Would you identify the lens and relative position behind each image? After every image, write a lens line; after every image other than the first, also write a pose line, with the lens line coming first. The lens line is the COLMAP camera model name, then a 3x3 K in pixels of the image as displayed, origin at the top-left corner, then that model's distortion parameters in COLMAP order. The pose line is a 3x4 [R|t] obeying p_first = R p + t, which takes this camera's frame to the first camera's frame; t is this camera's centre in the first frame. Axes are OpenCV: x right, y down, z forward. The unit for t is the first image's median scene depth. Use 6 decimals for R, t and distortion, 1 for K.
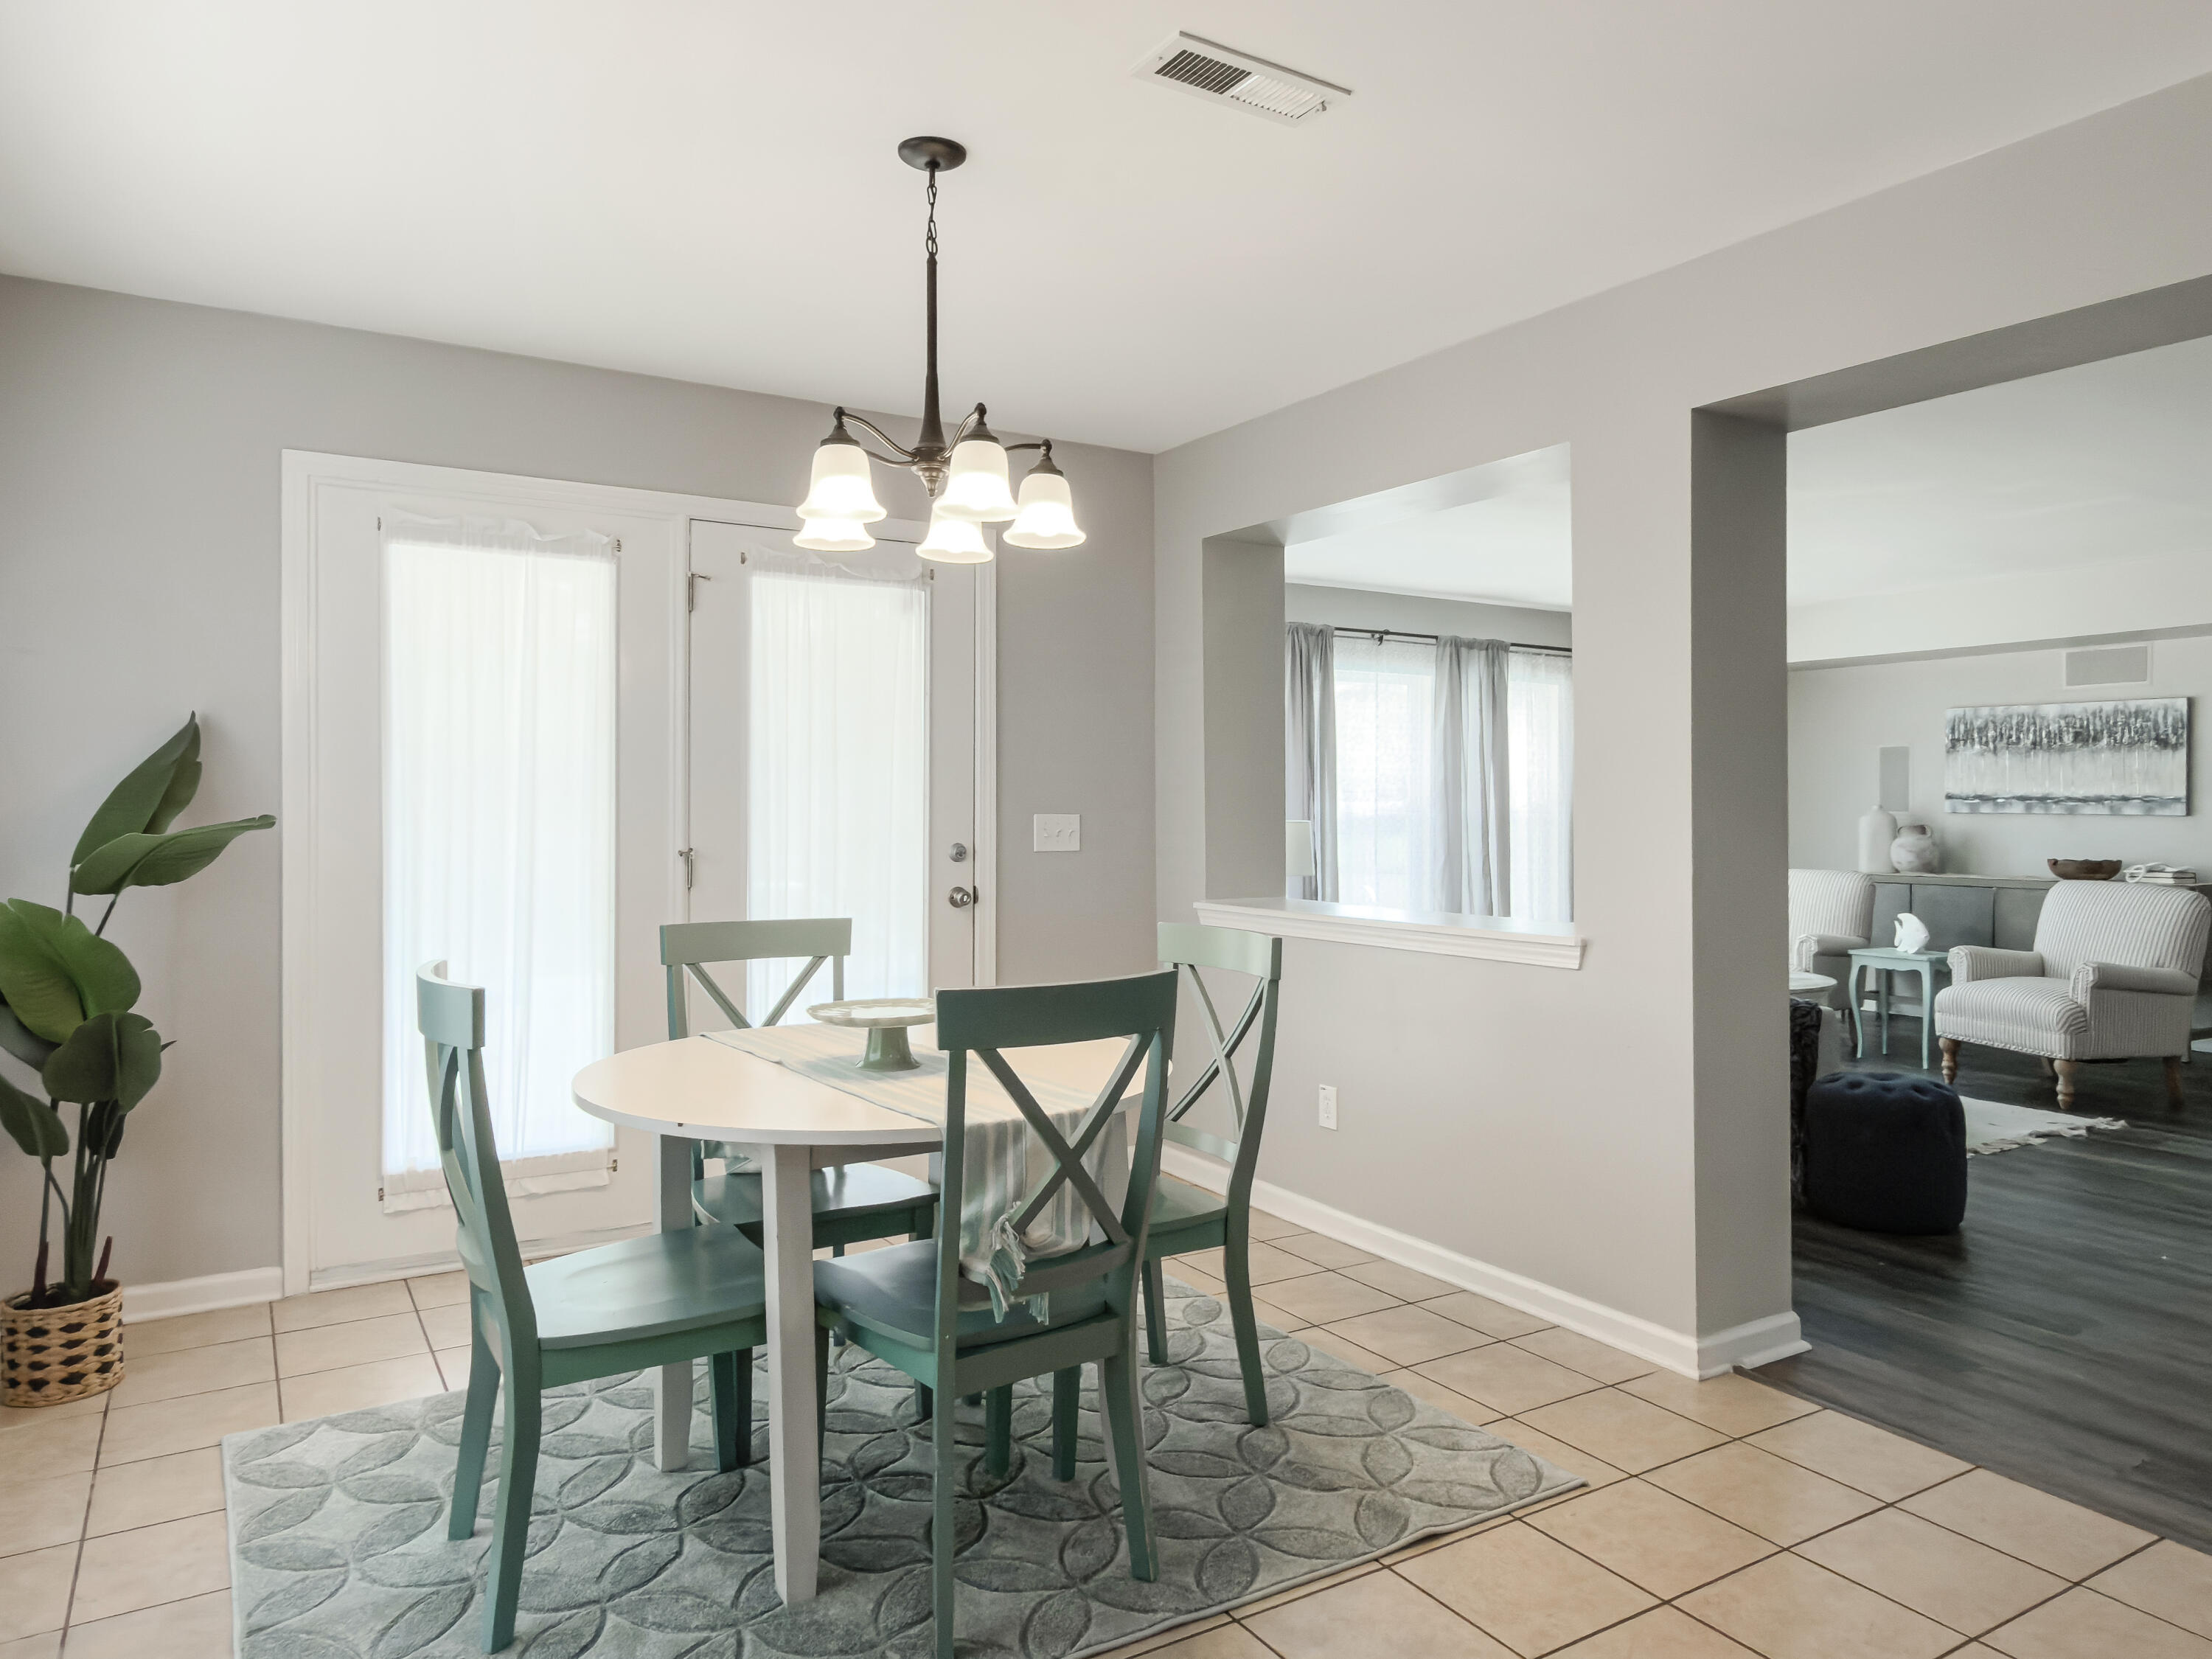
lens RADIAL K [[1419.3, 0, 1110.0], [0, 1419.3, 807.5], [0, 0, 1]] dist [0.005844, -0.000314]
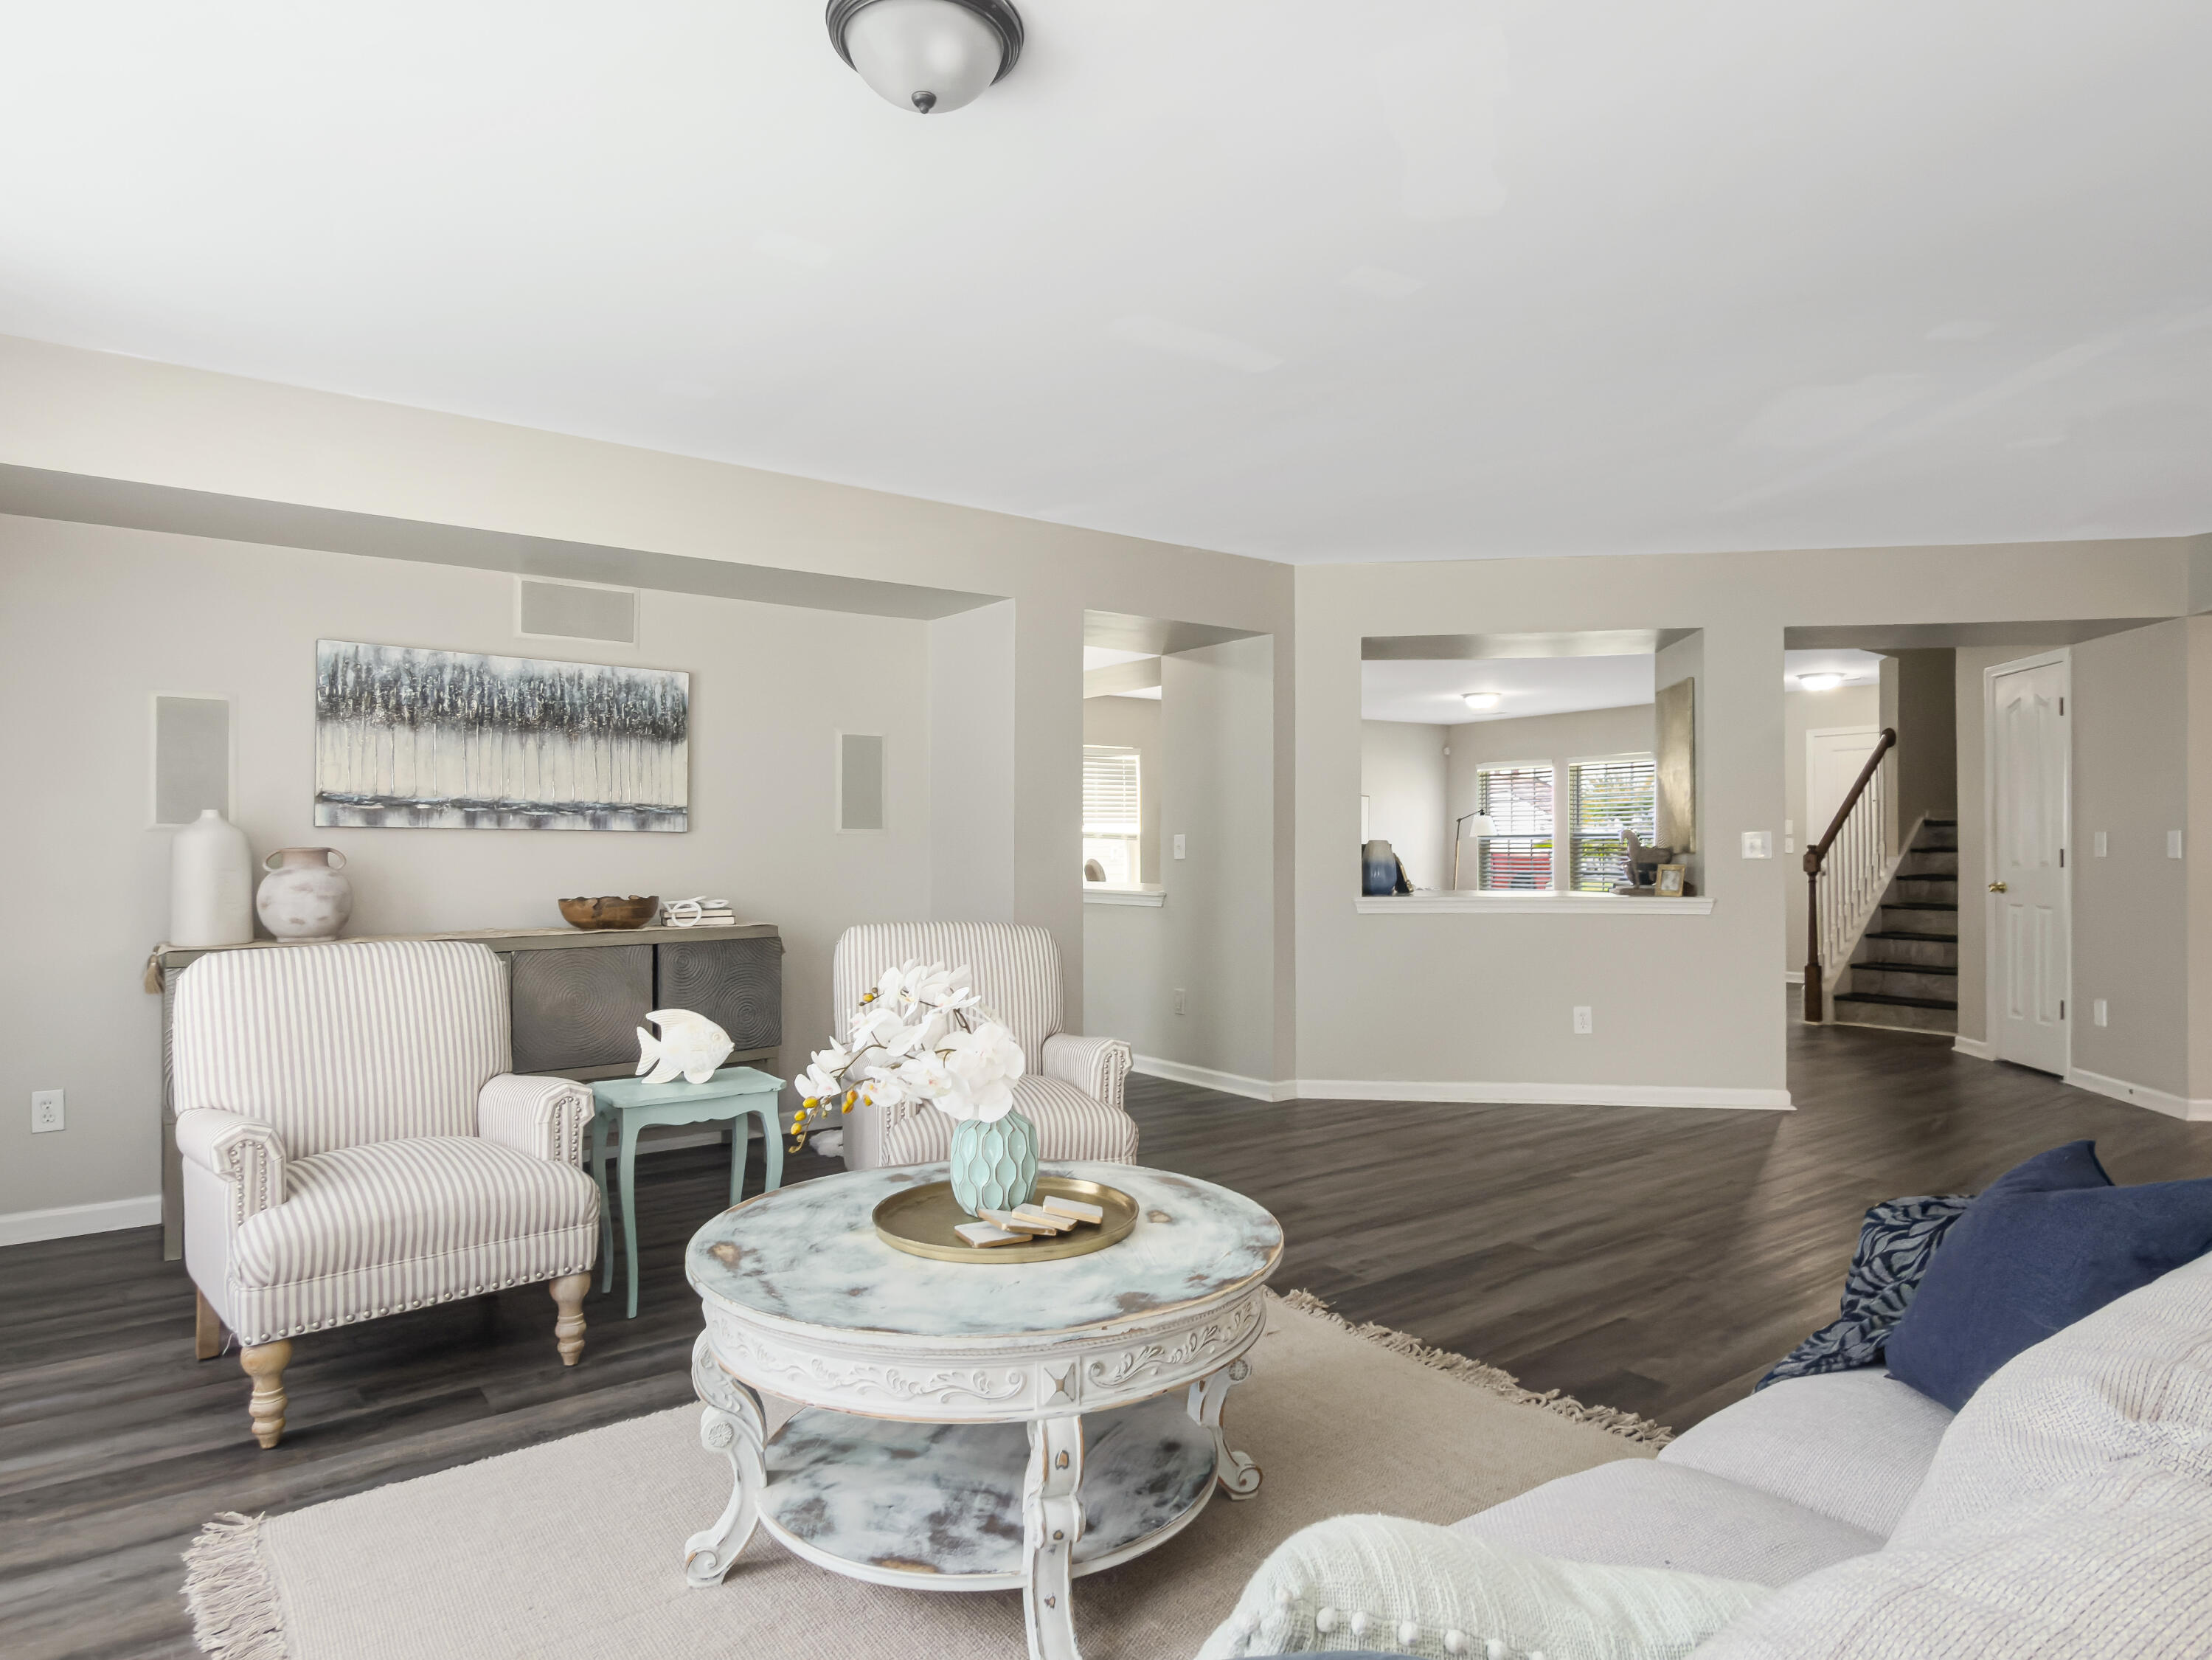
lens RADIAL K [[1321.7, 0, 1100.2], [0, 1321.7, 840.2], [0, 0, 1]] dist [0.009095, -0.000454]
pose [[-0.103308, 0.004839, 0.994638, 0.048668], [0.003202, 0.999985, -0.004532, 0.013490], [-0.994644, 0.002716, -0.103322, 0.840532]]
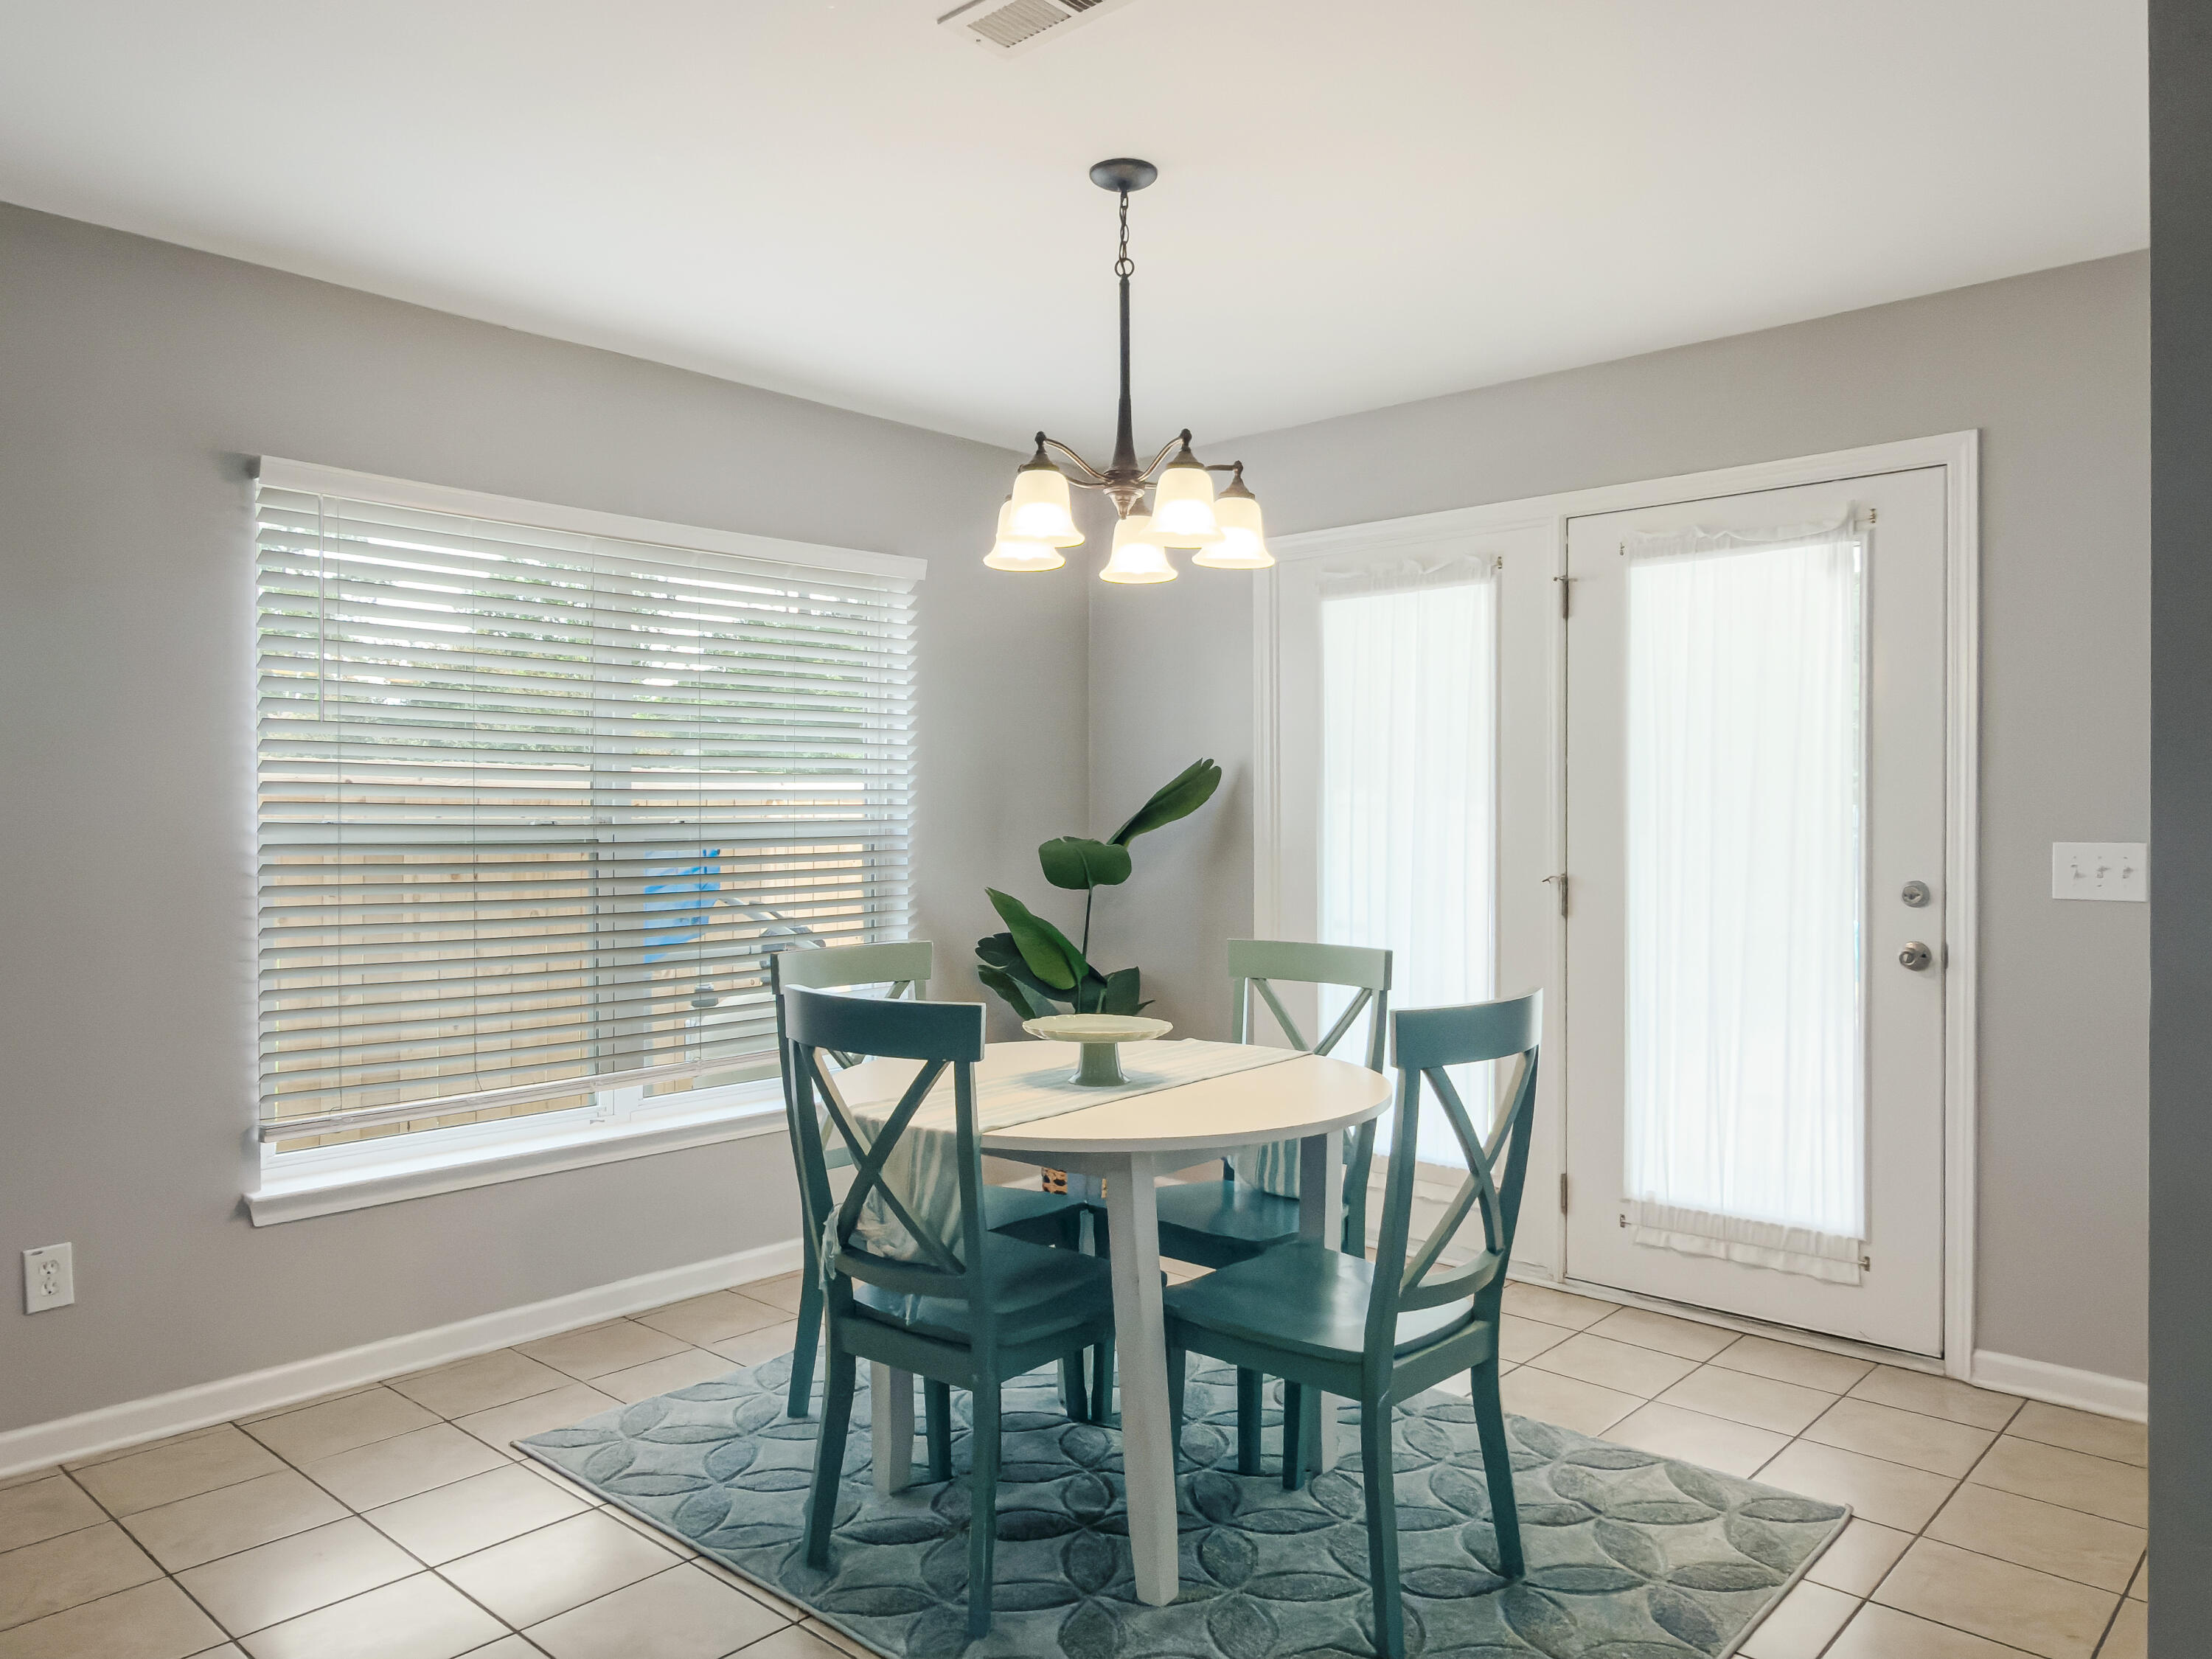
lens RADIAL K [[1505.9, 0, 1111.8], [0, 1505.9, 833.6], [0, 0, 1]] dist [-0.003514, 0.008768]
pose [[0.282827, 0.006343, -0.959150, 0.304495], [-0.001570, 0.999980, 0.006151, -0.001928], [0.959170, -0.000234, 0.282831, 0.238147]]
